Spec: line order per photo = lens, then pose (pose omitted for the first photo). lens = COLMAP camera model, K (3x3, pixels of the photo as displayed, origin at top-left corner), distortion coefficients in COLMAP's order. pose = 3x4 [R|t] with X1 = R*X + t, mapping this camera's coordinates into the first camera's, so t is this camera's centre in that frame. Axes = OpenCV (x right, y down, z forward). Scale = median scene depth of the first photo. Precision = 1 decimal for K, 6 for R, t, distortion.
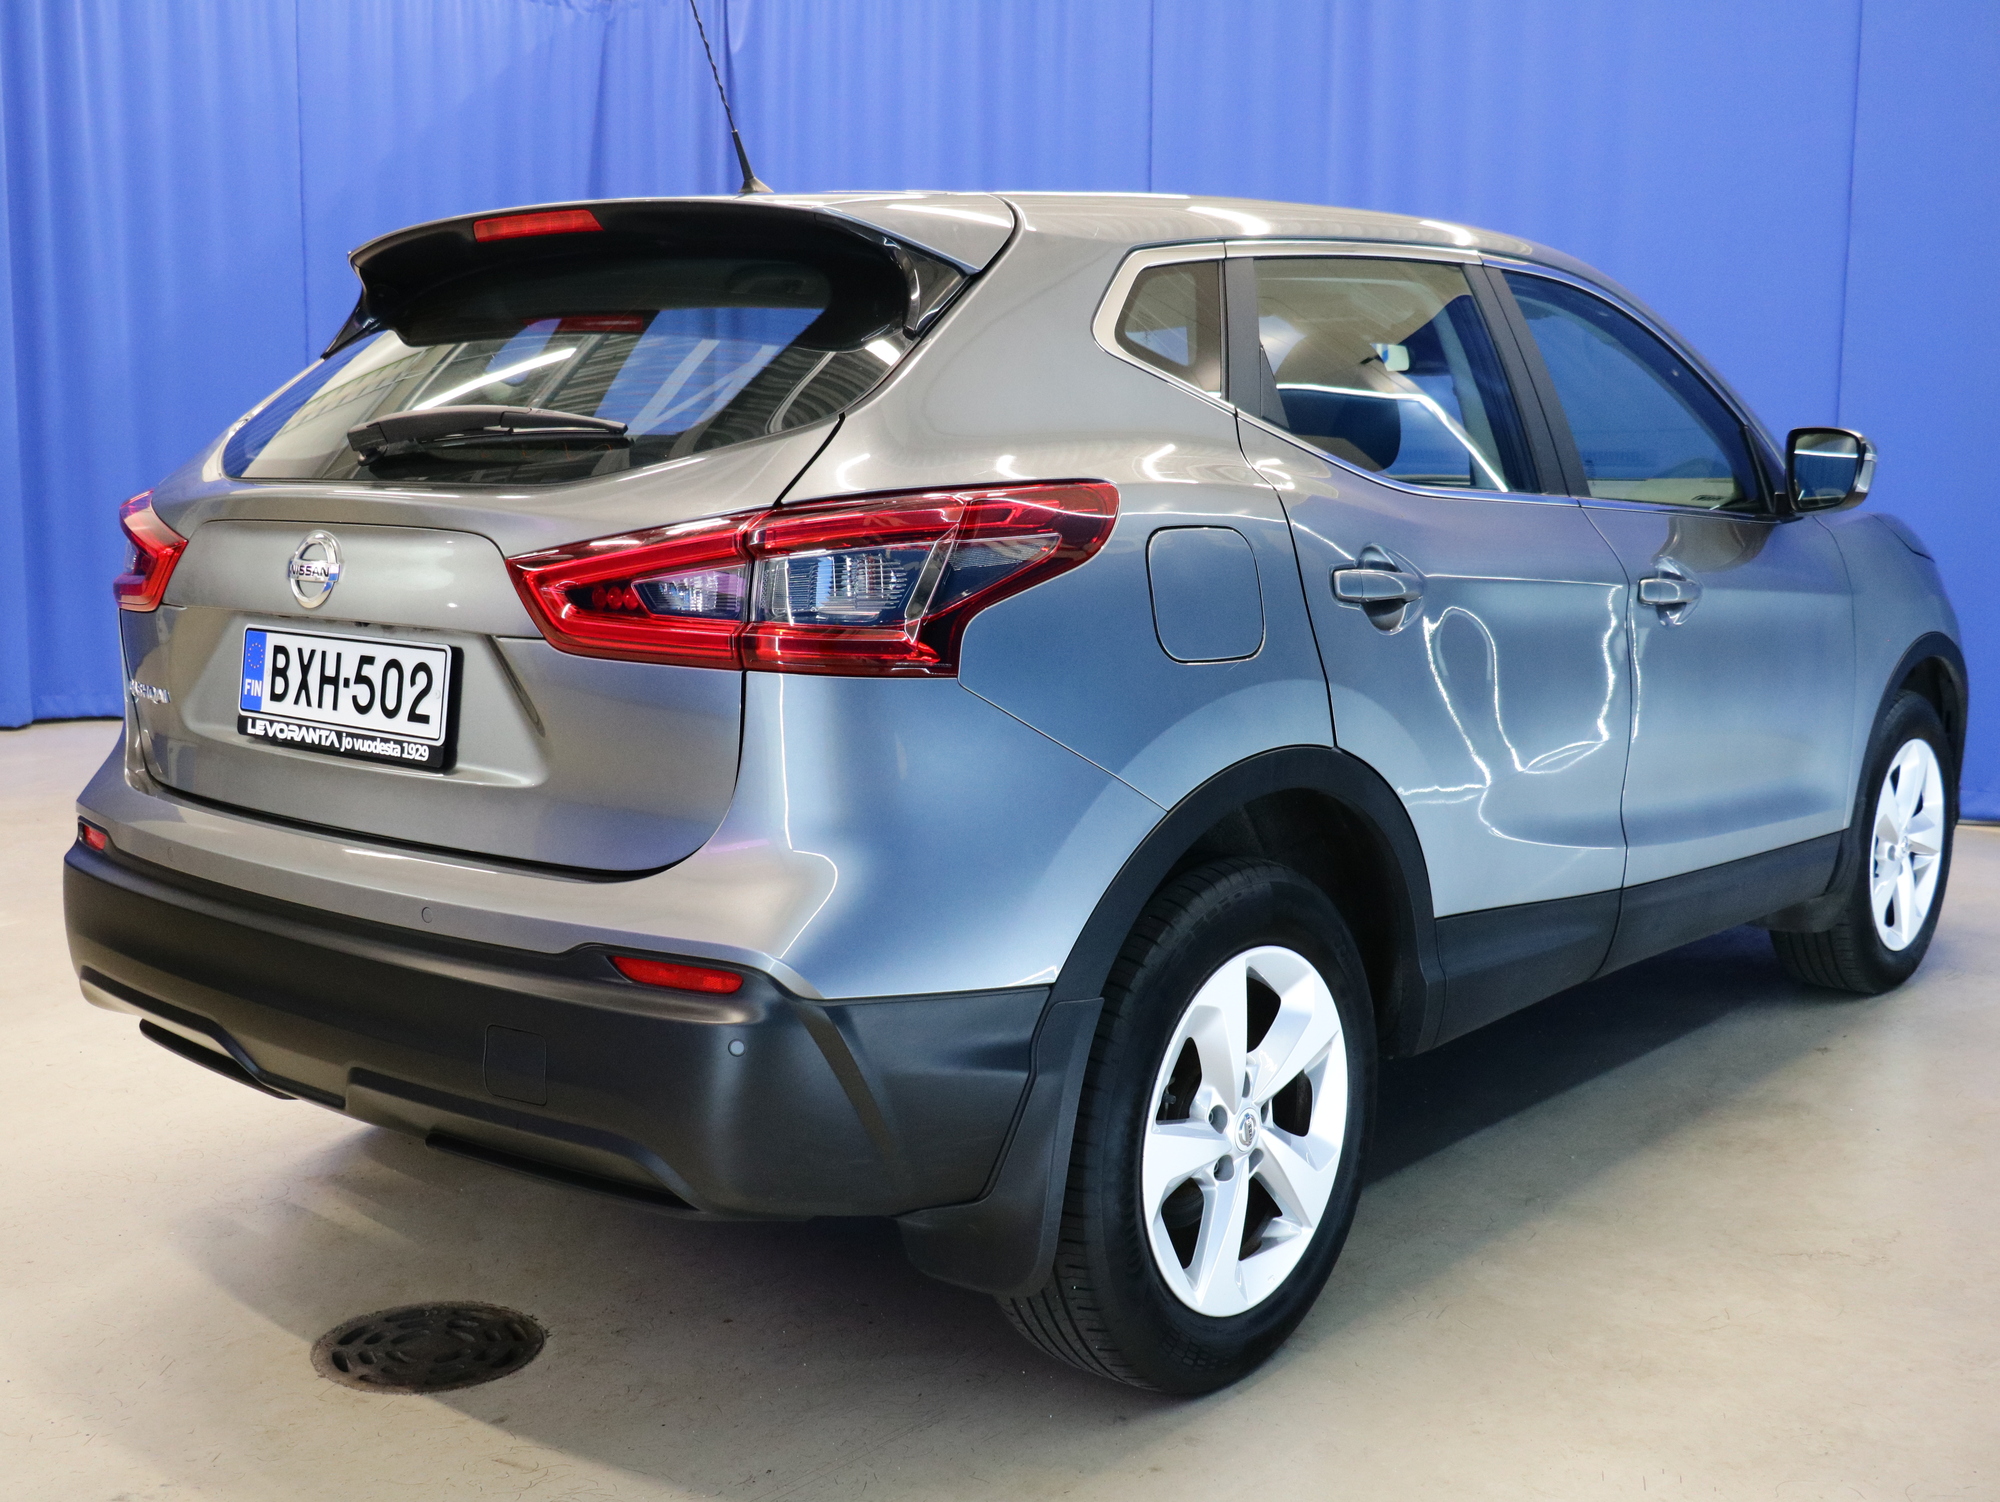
lens RADIAL K [[2166.1, 0, 1000.0], [0, 2166.1, 751.0], [0, 0, 1]] dist [-0.015300, -0.004810]
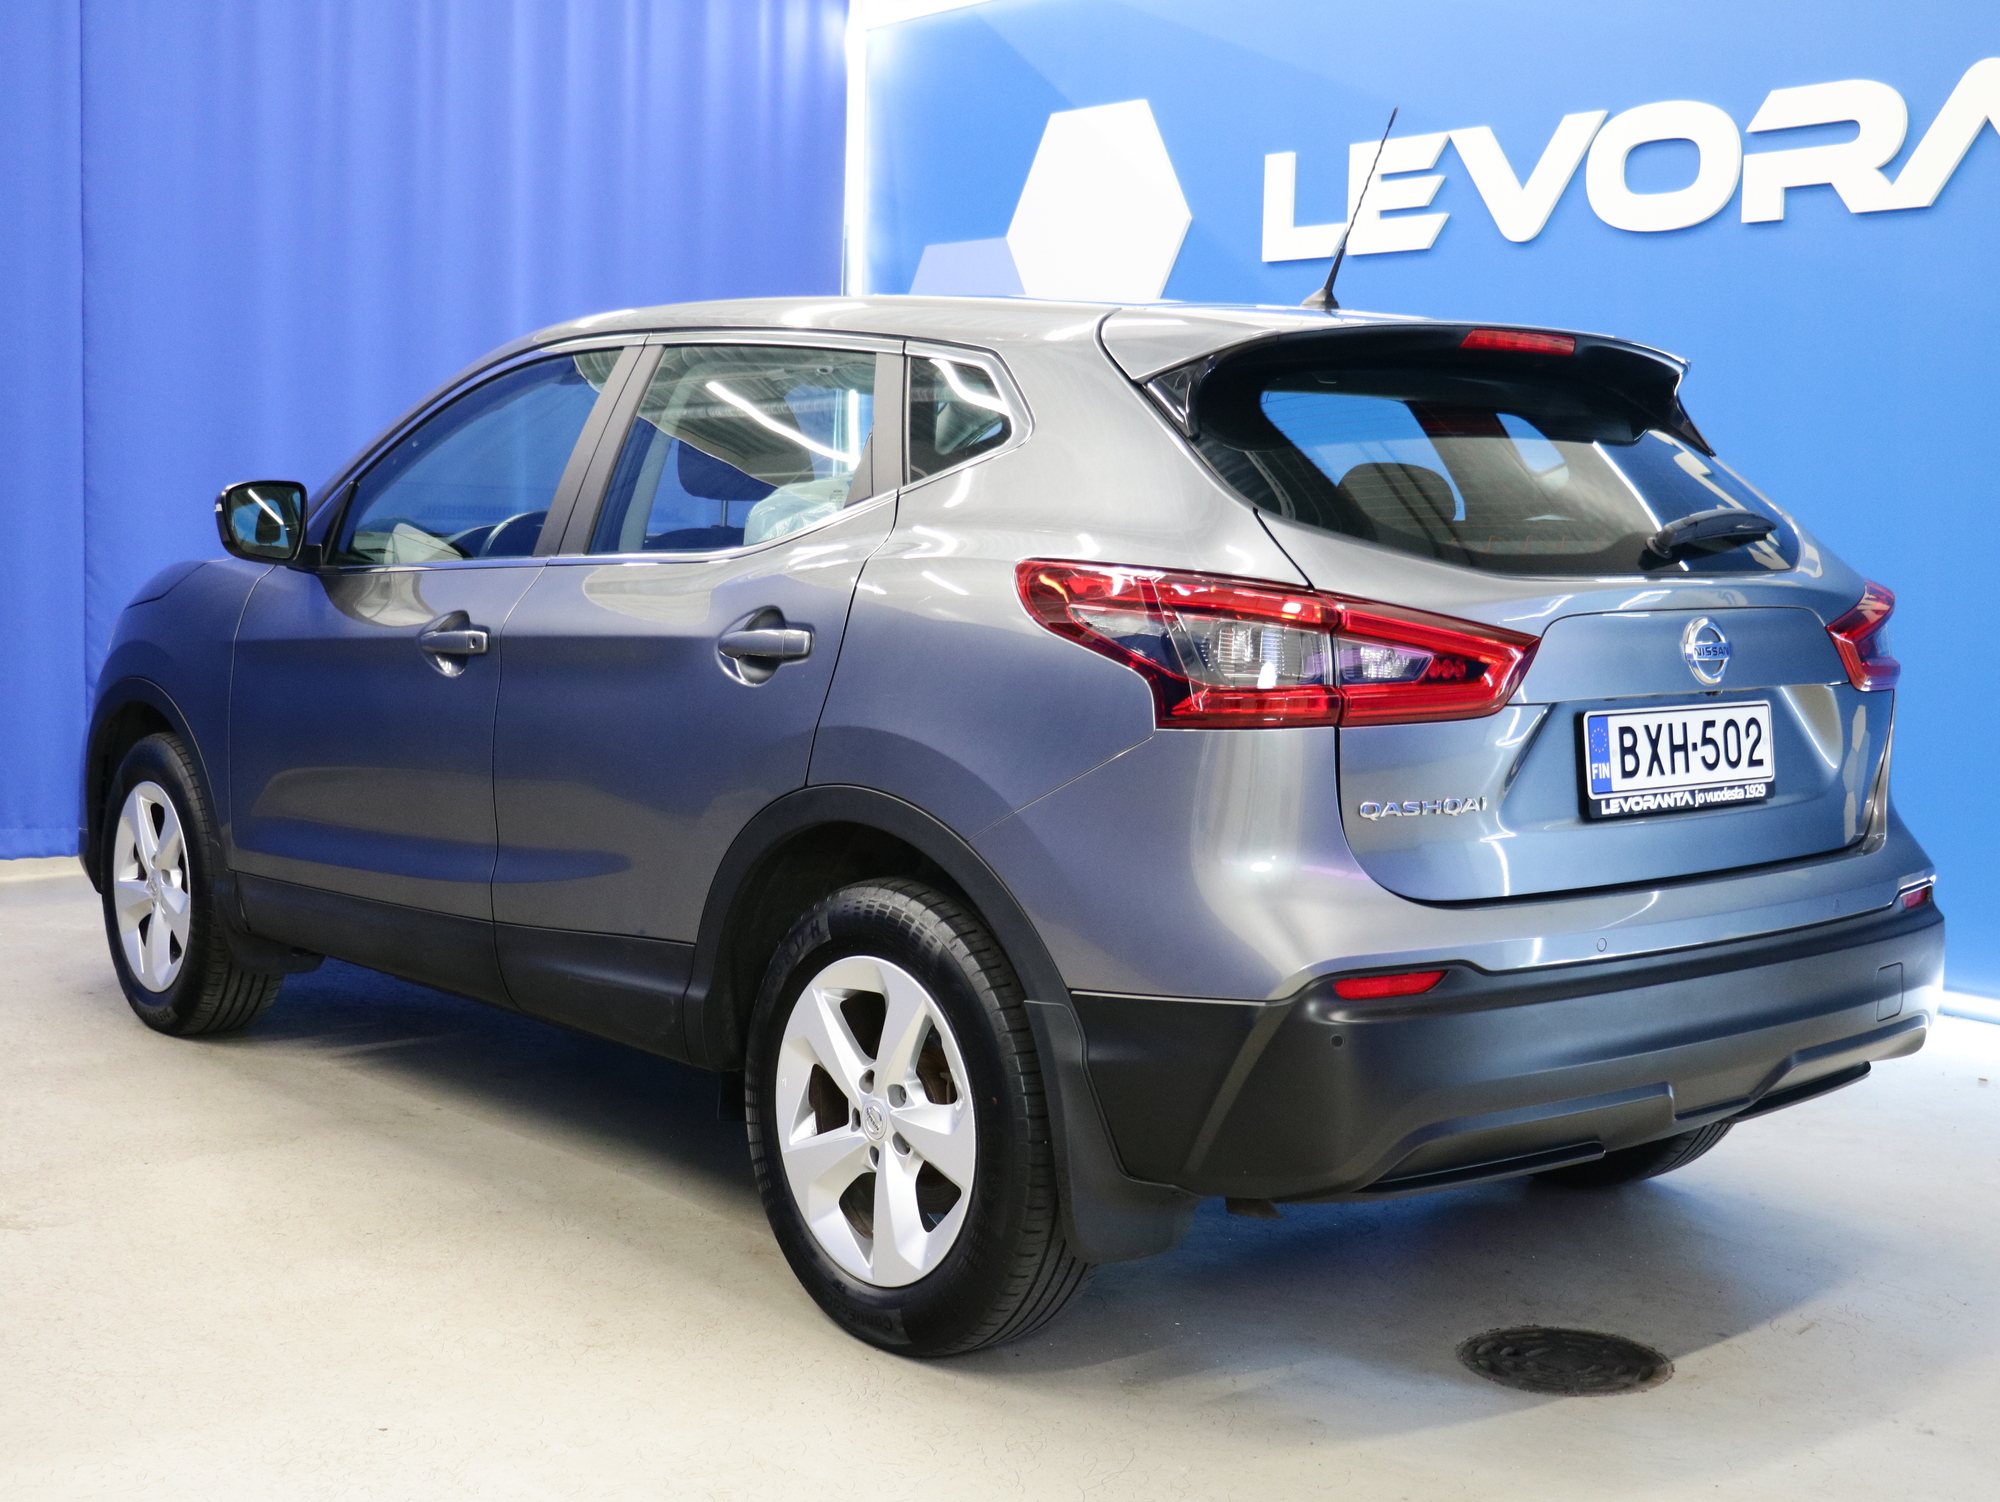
lens RADIAL K [[2570.3, 0, 1000.0], [0, 2570.3, 751.0], [0, 0, 1]] dist [-0.009236, -0.018202]
pose [[0.173046, -0.102636, 0.979551, -1.691765], [0.119895, 0.989354, 0.082483, -0.184935], [-0.977589, 0.103170, 0.183509, 1.102031]]
